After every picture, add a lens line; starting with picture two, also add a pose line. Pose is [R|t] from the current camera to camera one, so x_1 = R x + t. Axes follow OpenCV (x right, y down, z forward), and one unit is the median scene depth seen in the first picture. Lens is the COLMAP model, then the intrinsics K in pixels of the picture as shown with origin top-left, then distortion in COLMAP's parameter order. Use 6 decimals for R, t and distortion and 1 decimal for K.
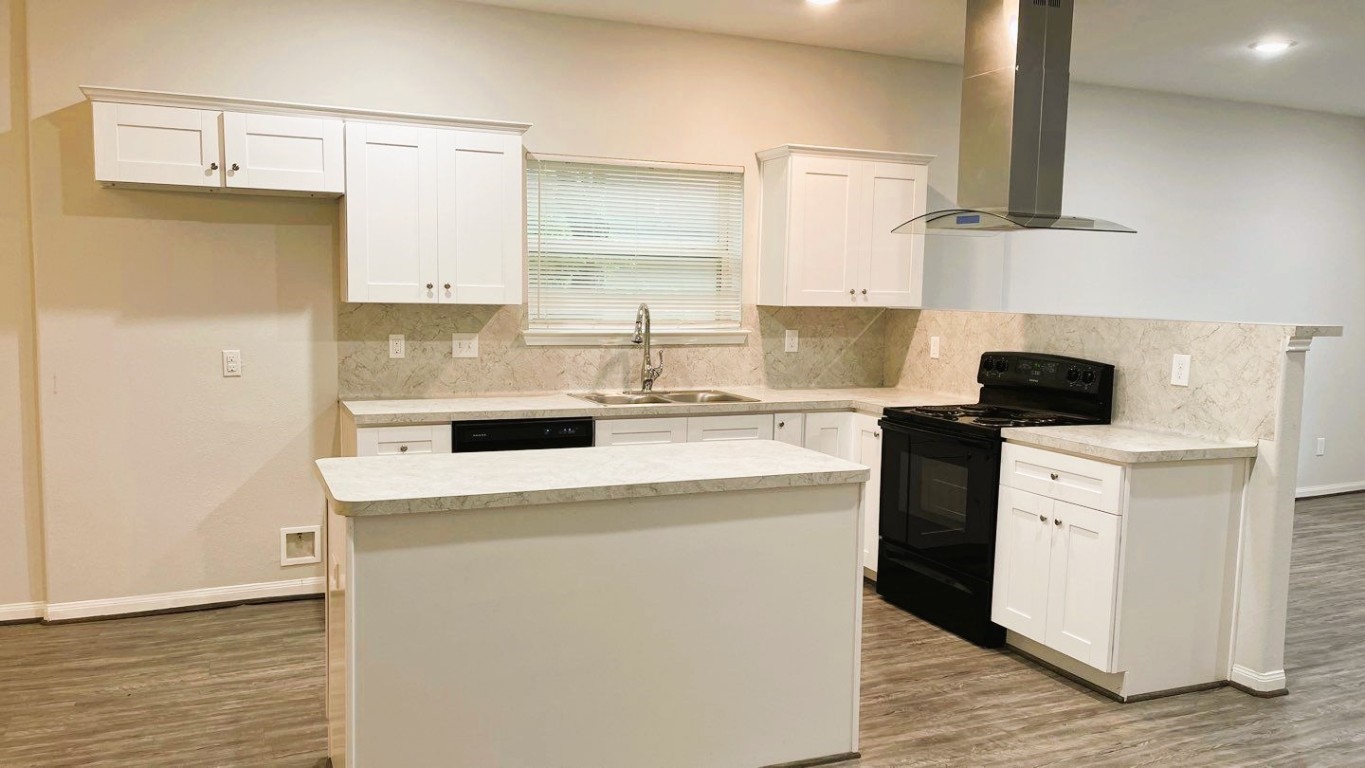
lens RADIAL K [[1024.9, 0, 683.5], [0, 1024.9, 385.8], [0, 0, 1]] dist [0.056708, -0.072833]
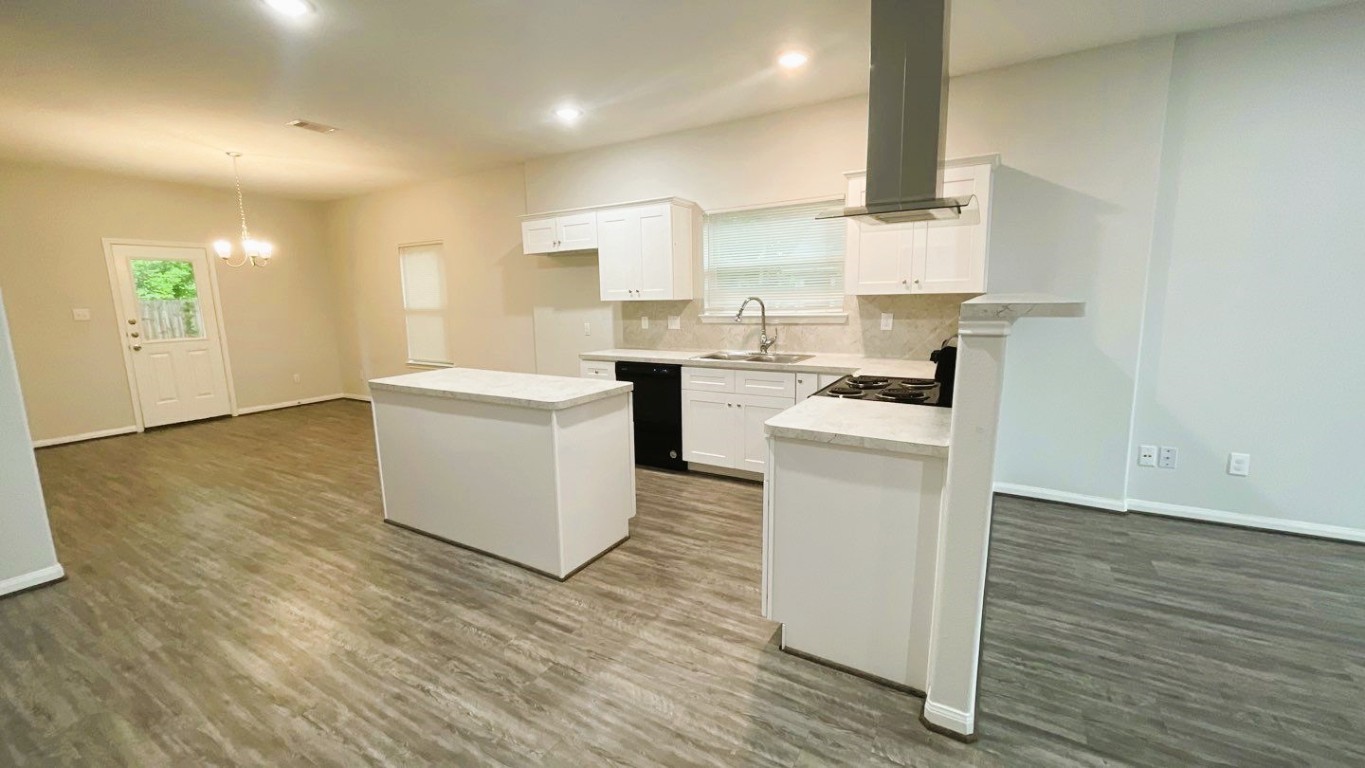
lens RADIAL K [[549.9, 0, 677.6], [0, 549.9, 382.4], [0, 0, 1]] dist [-0.002165, 0.000959]
pose [[0.575362, 0.099578, -0.811815, 0.693489], [-0.042769, 0.994866, 0.091720, -0.025662], [0.816780, -0.018052, 0.576667, 0.488283]]
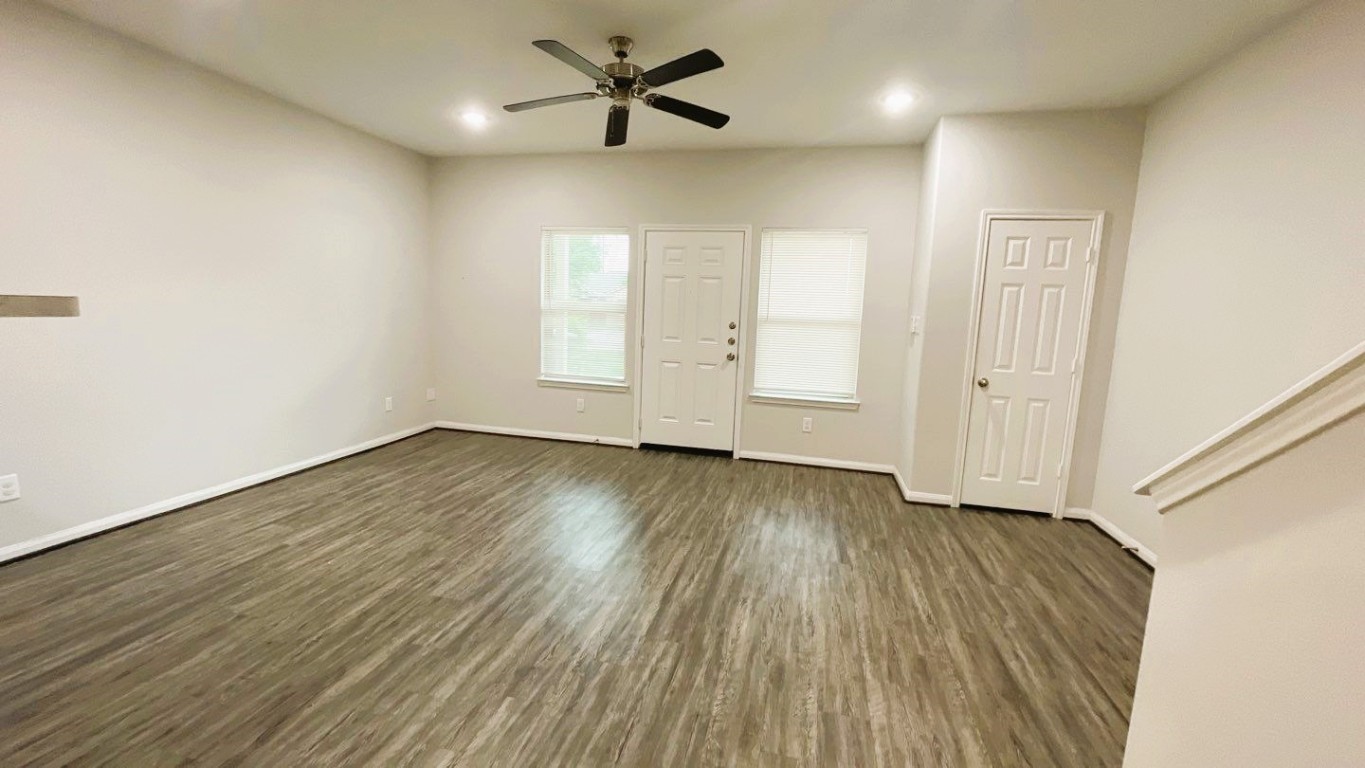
lens RADIAL K [[549.9, 0, 678.4], [0, 549.9, 381.5], [0, 0, 1]] dist [-0.002165, 0.000959]
pose [[0.610524, -0.101095, 0.785519, 0.527851], [0.046497, 0.994684, 0.091875, -0.026893], [-0.790632, -0.019568, 0.611980, 0.525326]]
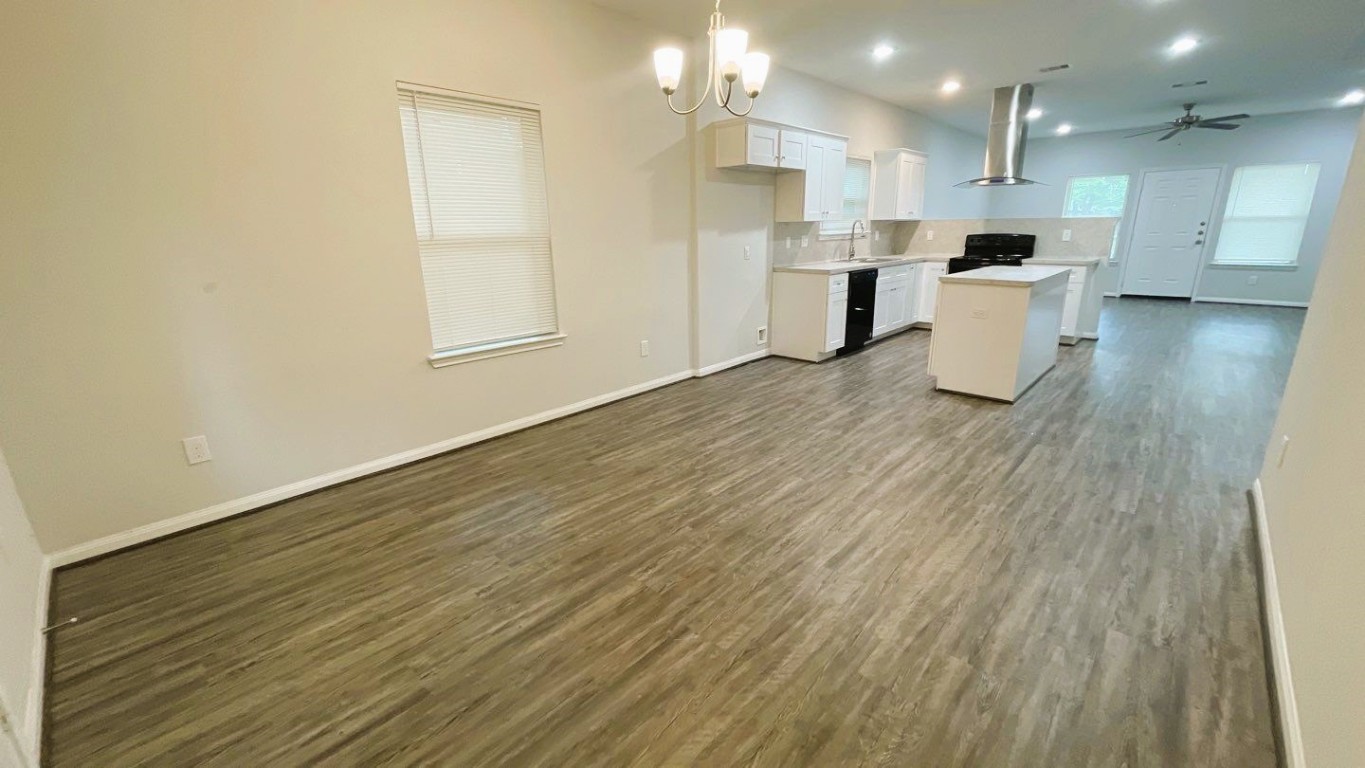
lens RADIAL K [[549.9, 0, 684.7], [0, 549.9, 381.2], [0, 0, 1]] dist [-0.002165, 0.000959]
pose [[0.918783, -0.138812, 0.369553, -1.068425], [0.068455, 0.977979, 0.197159, 0.006016], [-0.388783, -0.155848, 0.908052, -0.041318]]
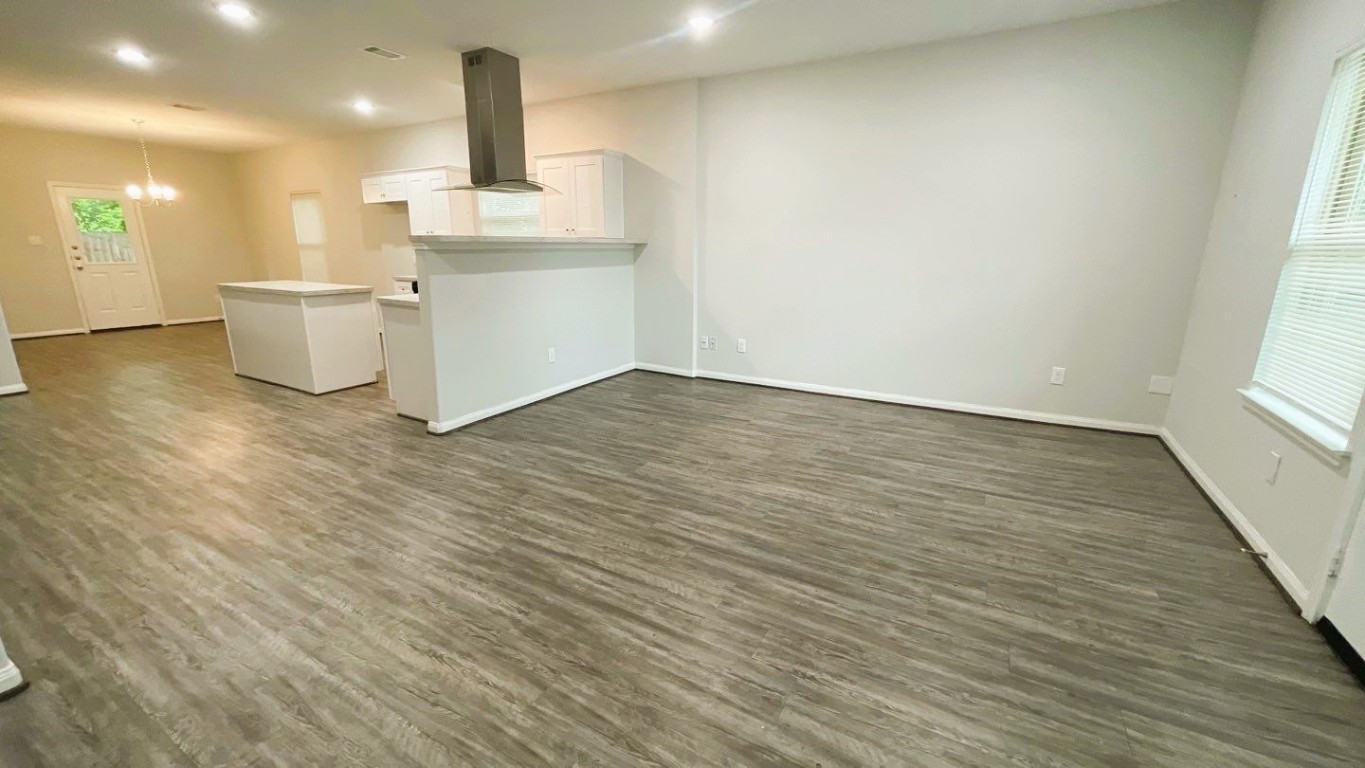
lens RADIAL K [[549.9, 0, 678.5], [0, 549.9, 384.9], [0, 0, 1]] dist [-0.002165, 0.000959]
pose [[0.588483, 0.183912, -0.787315, 1.435971], [-0.068293, 0.981612, 0.178252, -0.005048], [0.805620, -0.051130, 0.590222, 0.677309]]
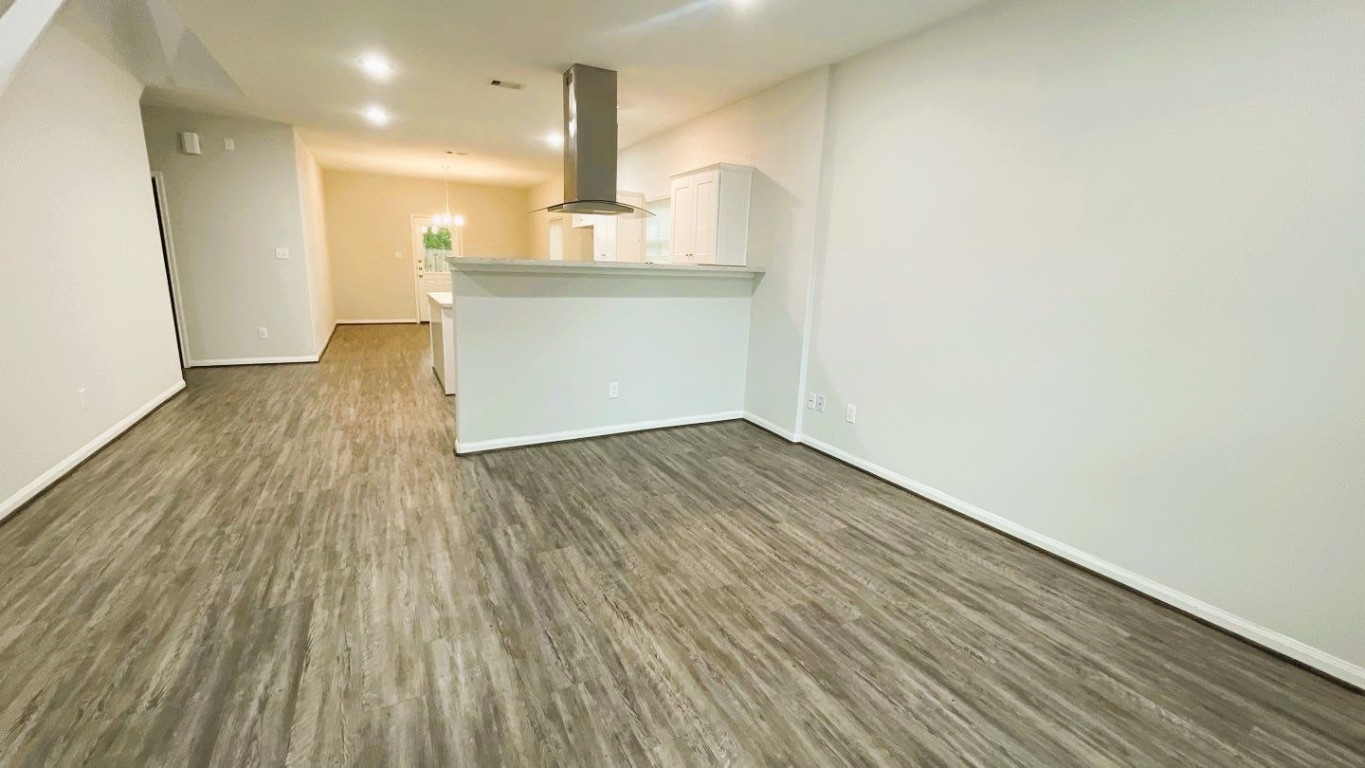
lens RADIAL K [[549.9, 0, 676.6], [0, 549.9, 380.8], [0, 0, 1]] dist [-0.002165, 0.000959]
pose [[0.075756, 0.192636, -0.978342, 1.392077], [-0.125884, 0.975158, 0.182262, -0.063181], [0.989148, 0.109350, 0.098123, 1.138400]]
